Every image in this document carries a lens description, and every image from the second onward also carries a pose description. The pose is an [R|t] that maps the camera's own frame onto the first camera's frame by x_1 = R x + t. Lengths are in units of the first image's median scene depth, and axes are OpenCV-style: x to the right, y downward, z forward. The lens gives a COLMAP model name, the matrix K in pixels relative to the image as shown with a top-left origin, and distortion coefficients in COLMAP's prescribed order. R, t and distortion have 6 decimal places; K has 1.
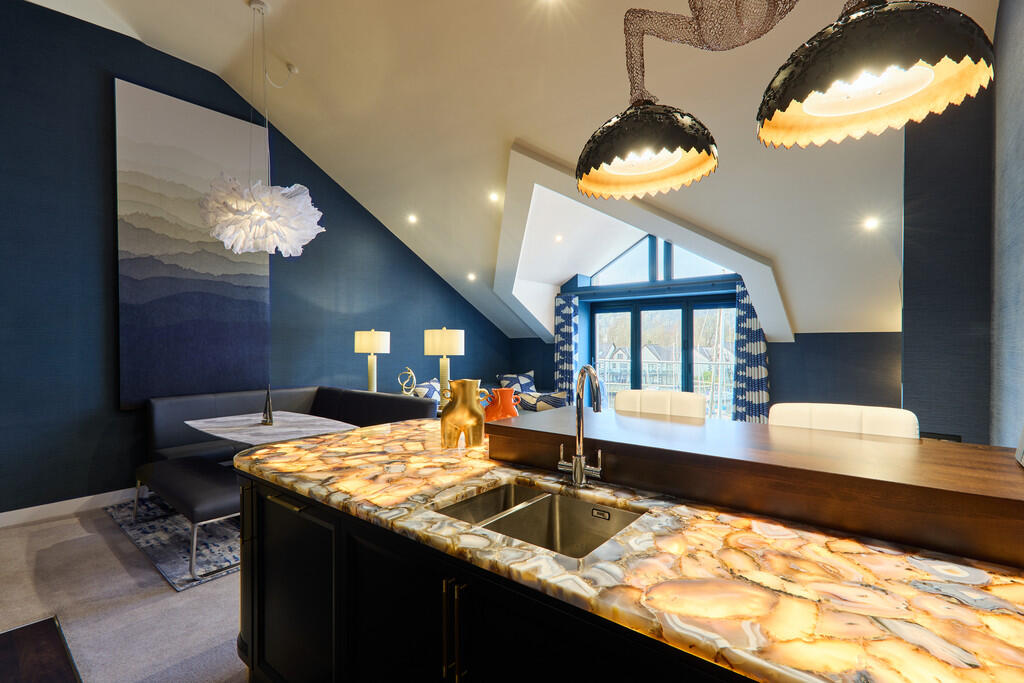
lens RADIAL K [[464.6, 0, 516.4], [0, 464.6, 344.8], [0, 0, 1]] dist [0.012395, -0.000645]
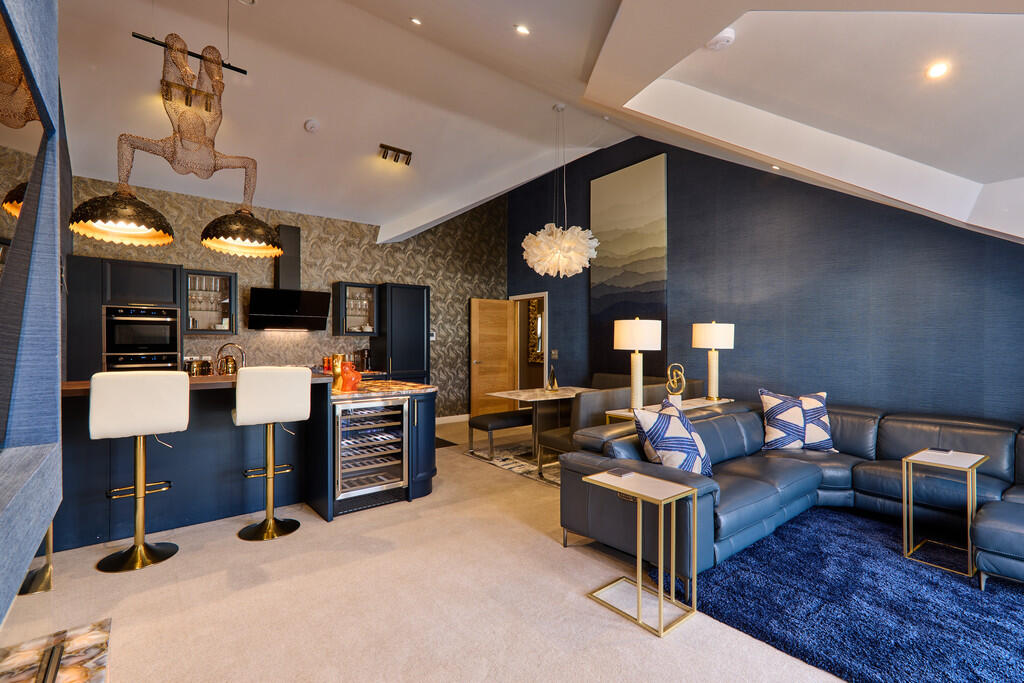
lens RADIAL K [[464.4, 0, 519.7], [0, 464.4, 342.2], [0, 0, 1]] dist [0.001421, -0.000768]
pose [[-0.216879, 0.003728, -0.976191, 0.618665], [-0.006315, 0.999966, 0.005222, 0.004049], [0.976178, 0.007297, -0.216848, 0.818311]]
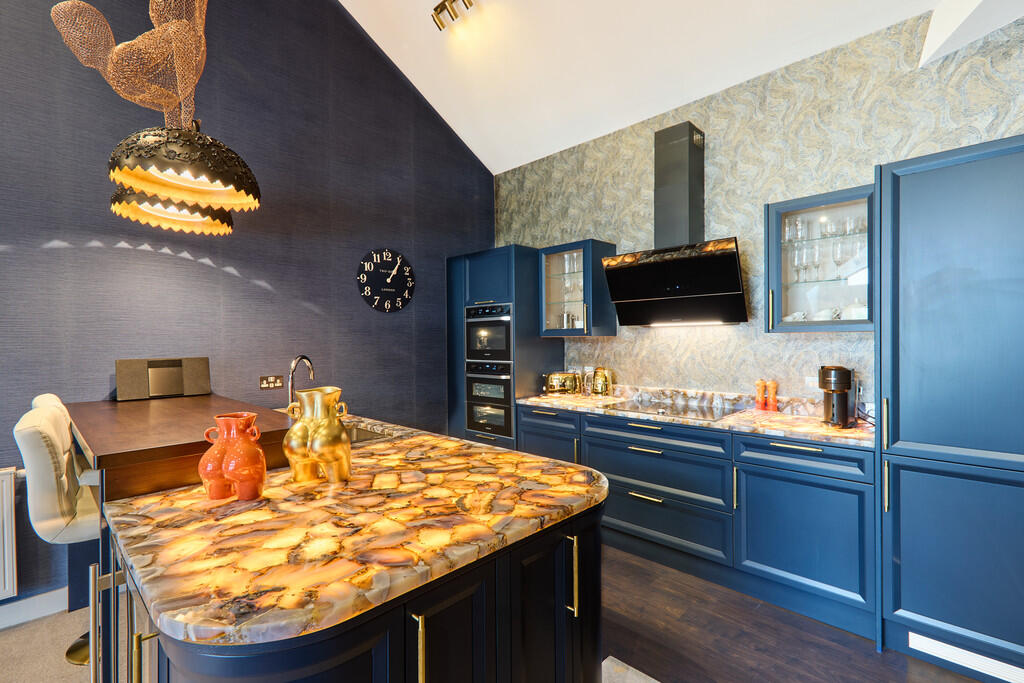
lens RADIAL K [[464.6, 0, 516.7], [0, 464.6, 342.6], [0, 0, 1]] dist [0.012395, -0.000645]
pose [[-0.996436, 0.010957, 0.083636, -0.184366], [0.011851, 0.999878, 0.010203, -0.001466], [-0.083514, 0.011158, -0.996444, 0.644137]]
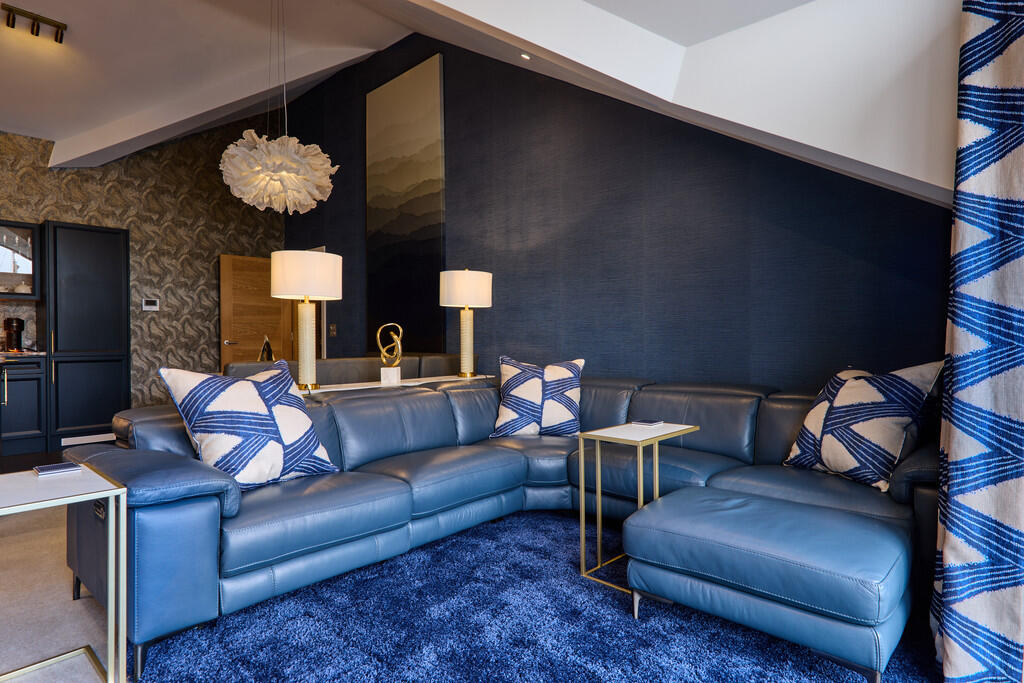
lens RADIAL K [[558.4, 0, 517.1], [0, 558.4, 340.9], [0, 0, 1]] dist [-0.010991, -0.000534]
pose [[-0.045424, 0.011227, -0.998905, 0.460295], [-0.003099, 0.999930, 0.011380, 0.054653], [0.998963, 0.003613, -0.045386, 1.081298]]
